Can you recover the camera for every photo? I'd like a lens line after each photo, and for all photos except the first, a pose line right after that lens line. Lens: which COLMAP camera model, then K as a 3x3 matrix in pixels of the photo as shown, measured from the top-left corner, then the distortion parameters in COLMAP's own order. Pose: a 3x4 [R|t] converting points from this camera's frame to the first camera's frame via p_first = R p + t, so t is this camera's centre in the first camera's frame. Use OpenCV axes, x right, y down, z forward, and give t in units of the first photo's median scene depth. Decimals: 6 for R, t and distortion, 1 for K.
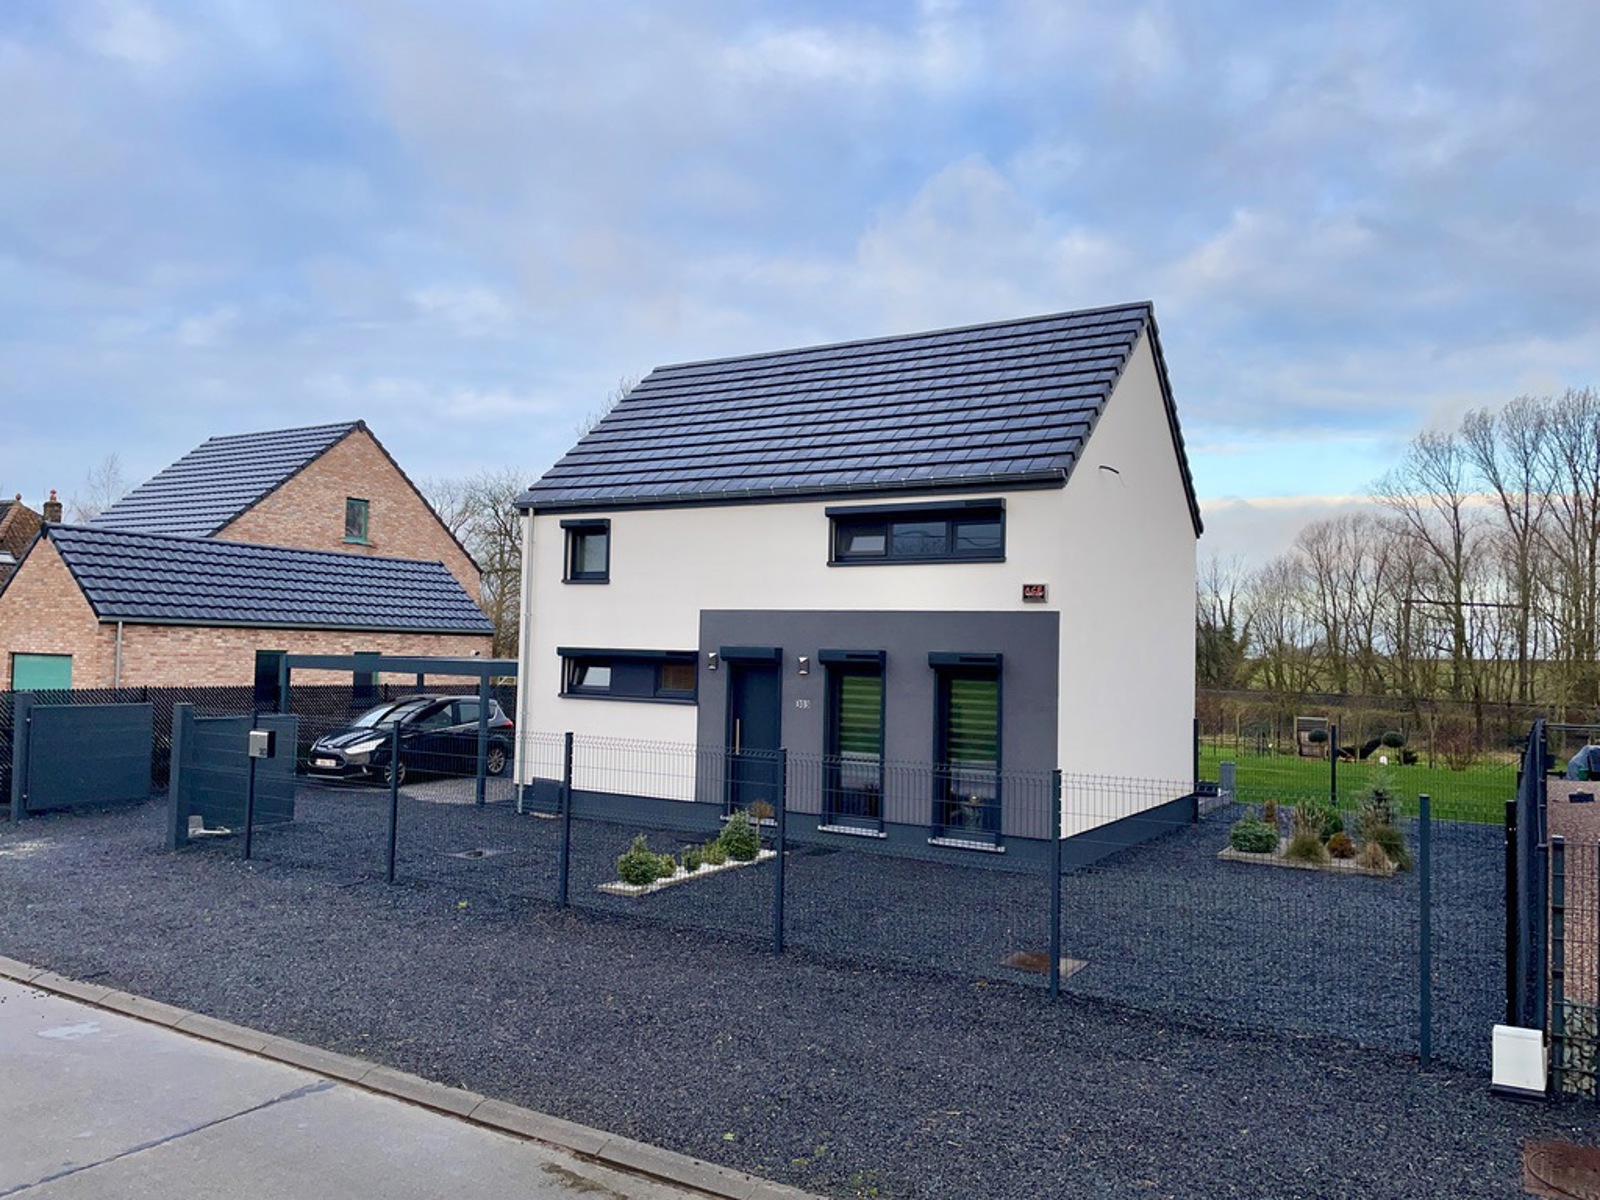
lens RADIAL K [[1204.1, 0, 800.0], [0, 1204.1, 600.0], [0, 0, 1]] dist [-0.000060, 0.002659]
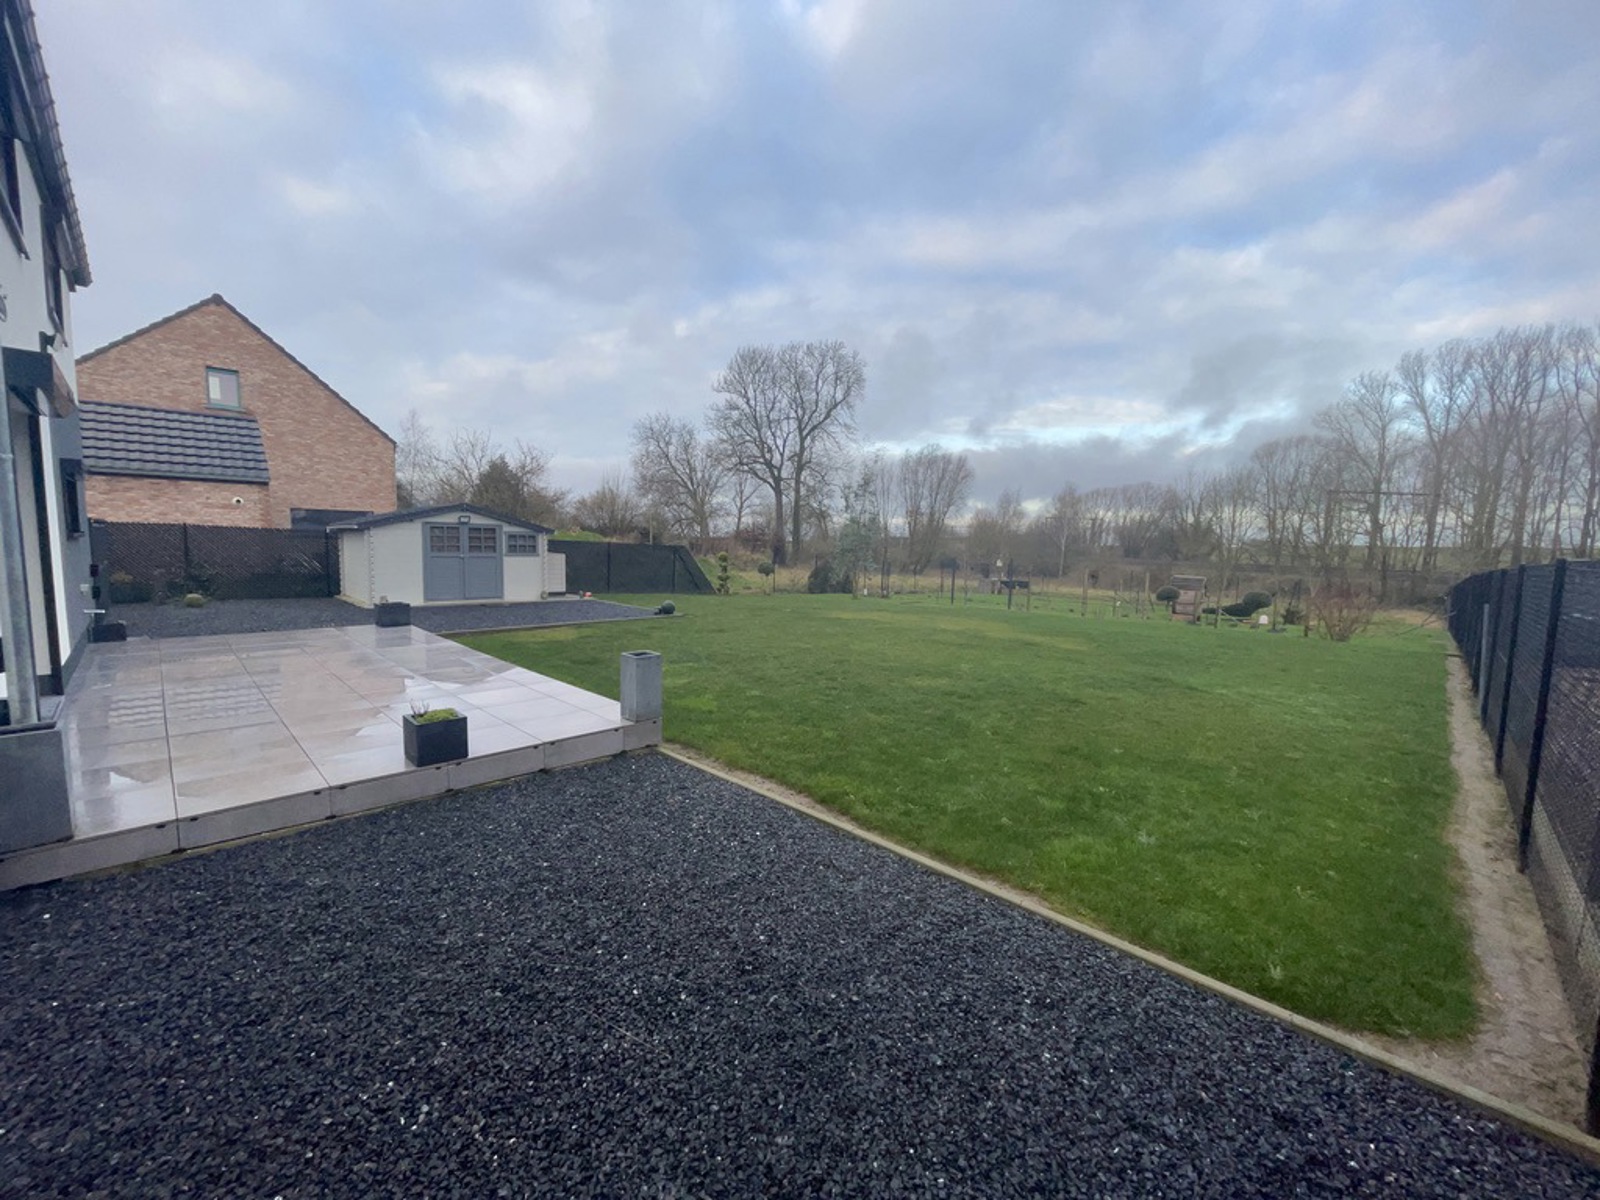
lens RADIAL K [[646.1, 0, 801.9], [0, 646.1, 609.3], [0, 0, 1]] dist [-0.000544, 0.000389]
pose [[0.974586, 0.022287, -0.222902, 0.099572], [0.009981, 0.989731, 0.142595, 0.019201], [0.223791, -0.141195, 0.964355, 0.170569]]
